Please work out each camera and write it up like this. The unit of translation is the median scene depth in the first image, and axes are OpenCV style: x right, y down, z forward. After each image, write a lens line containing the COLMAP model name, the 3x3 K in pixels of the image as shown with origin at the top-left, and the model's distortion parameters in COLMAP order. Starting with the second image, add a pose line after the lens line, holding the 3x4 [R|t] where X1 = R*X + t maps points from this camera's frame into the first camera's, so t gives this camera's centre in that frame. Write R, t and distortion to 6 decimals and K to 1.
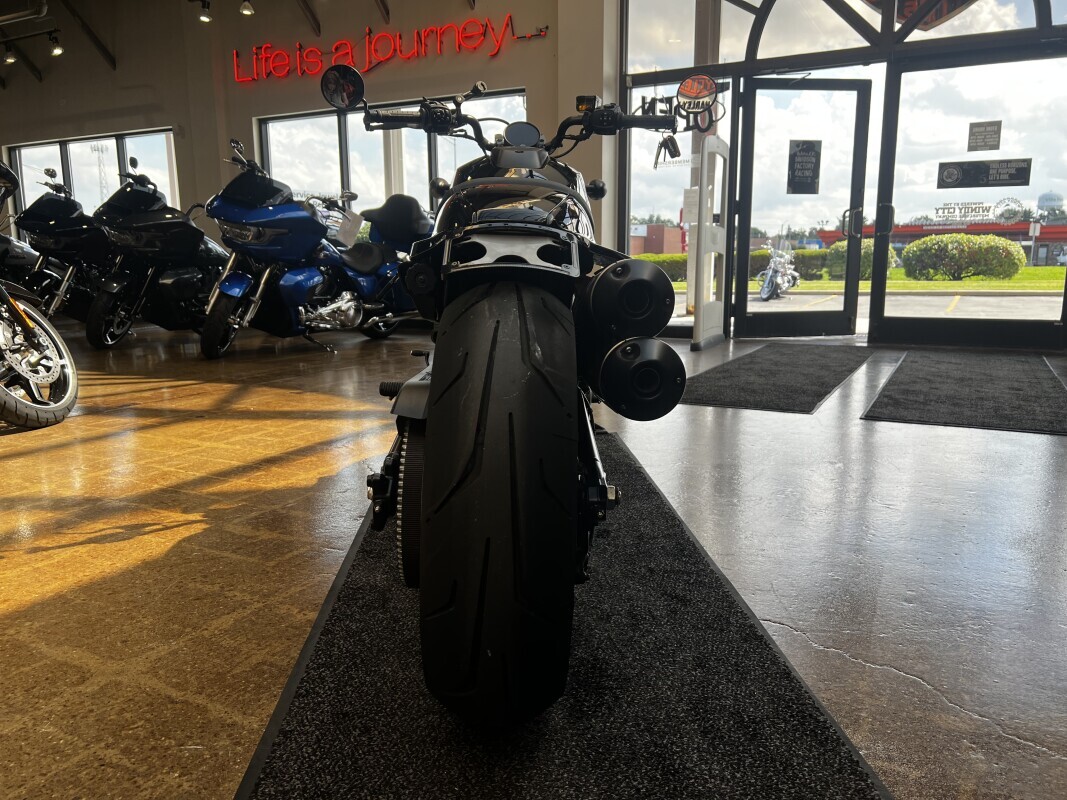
lens RADIAL K [[805.6, 0, 536.0], [0, 805.6, 406.7], [0, 0, 1]] dist [0.040195, -0.052054]
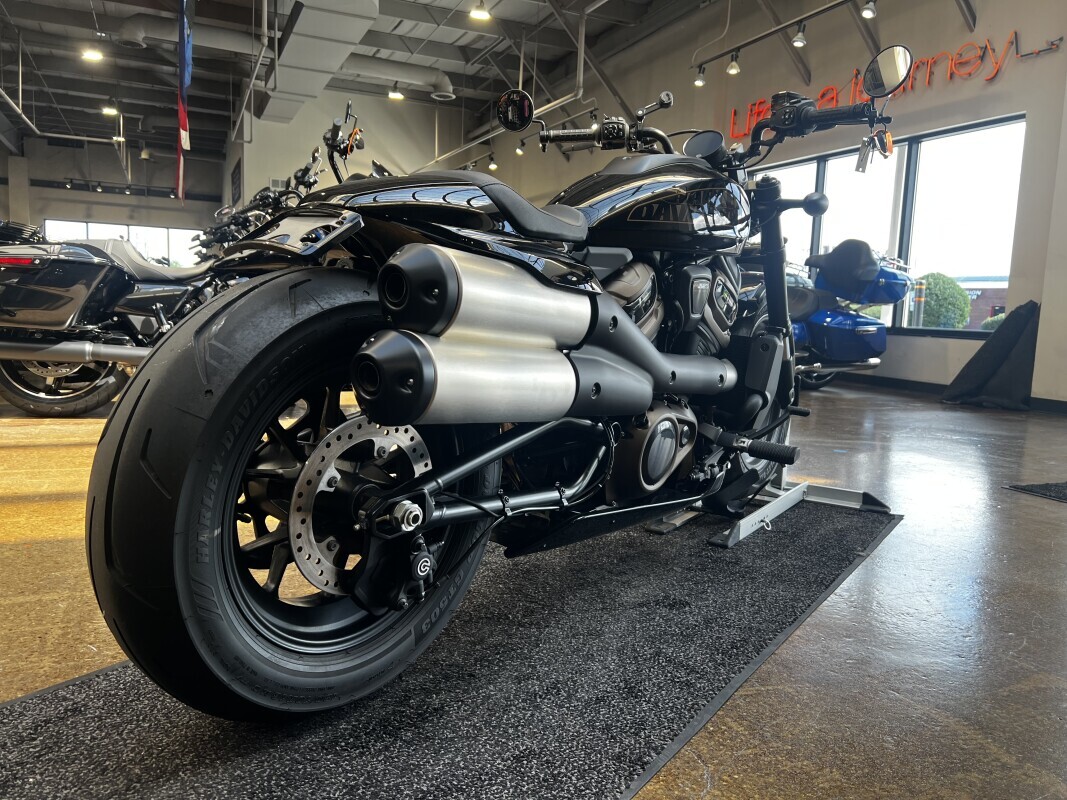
lens RADIAL K [[805.6, 0, 539.2], [0, 805.6, 397.3], [0, 0, 1]] dist [0.040195, -0.052054]
pose [[0.787663, 0.107127, -0.606722, 0.129815], [-0.154744, 0.987599, -0.026516, -0.002508], [0.596357, 0.114772, 0.794472, 0.066565]]
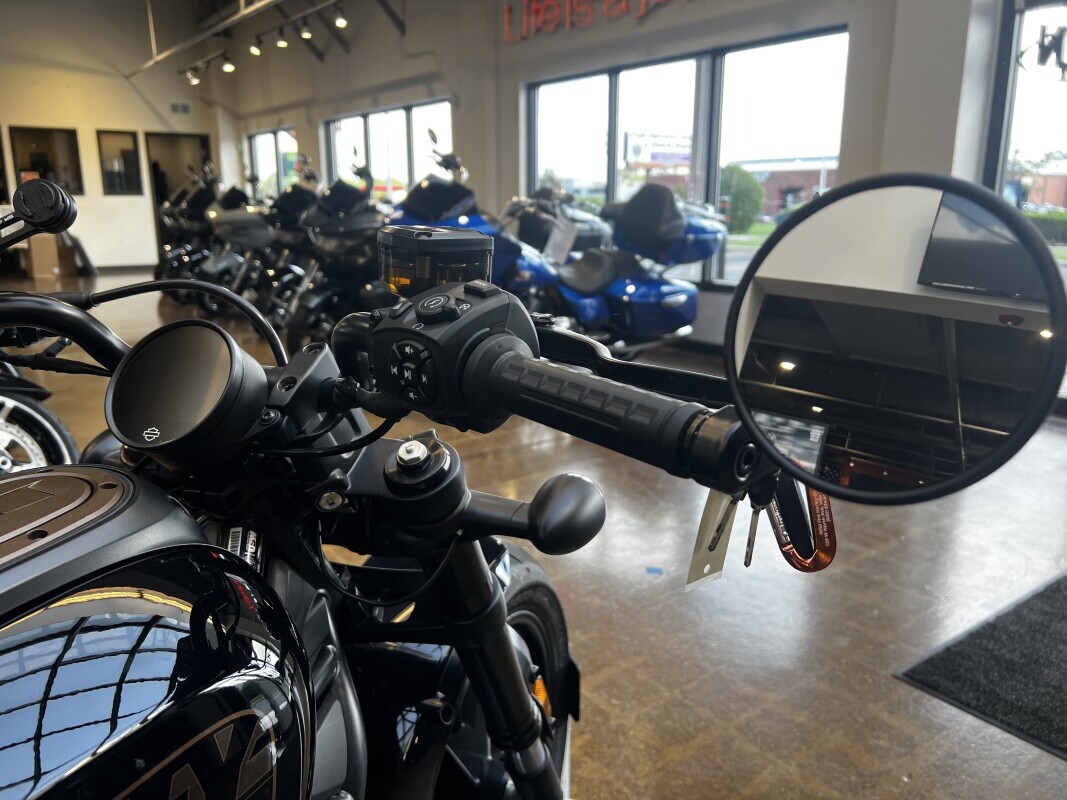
lens RADIAL K [[805.6, 0, 536.4], [0, 805.6, 391.4], [0, 0, 1]] dist [0.040195, -0.052054]
pose [[0.907429, 0.103915, -0.407154, 0.054742], [-0.084505, 0.994273, 0.065425, -0.110891], [0.411621, -0.024962, 0.911013, 0.272657]]
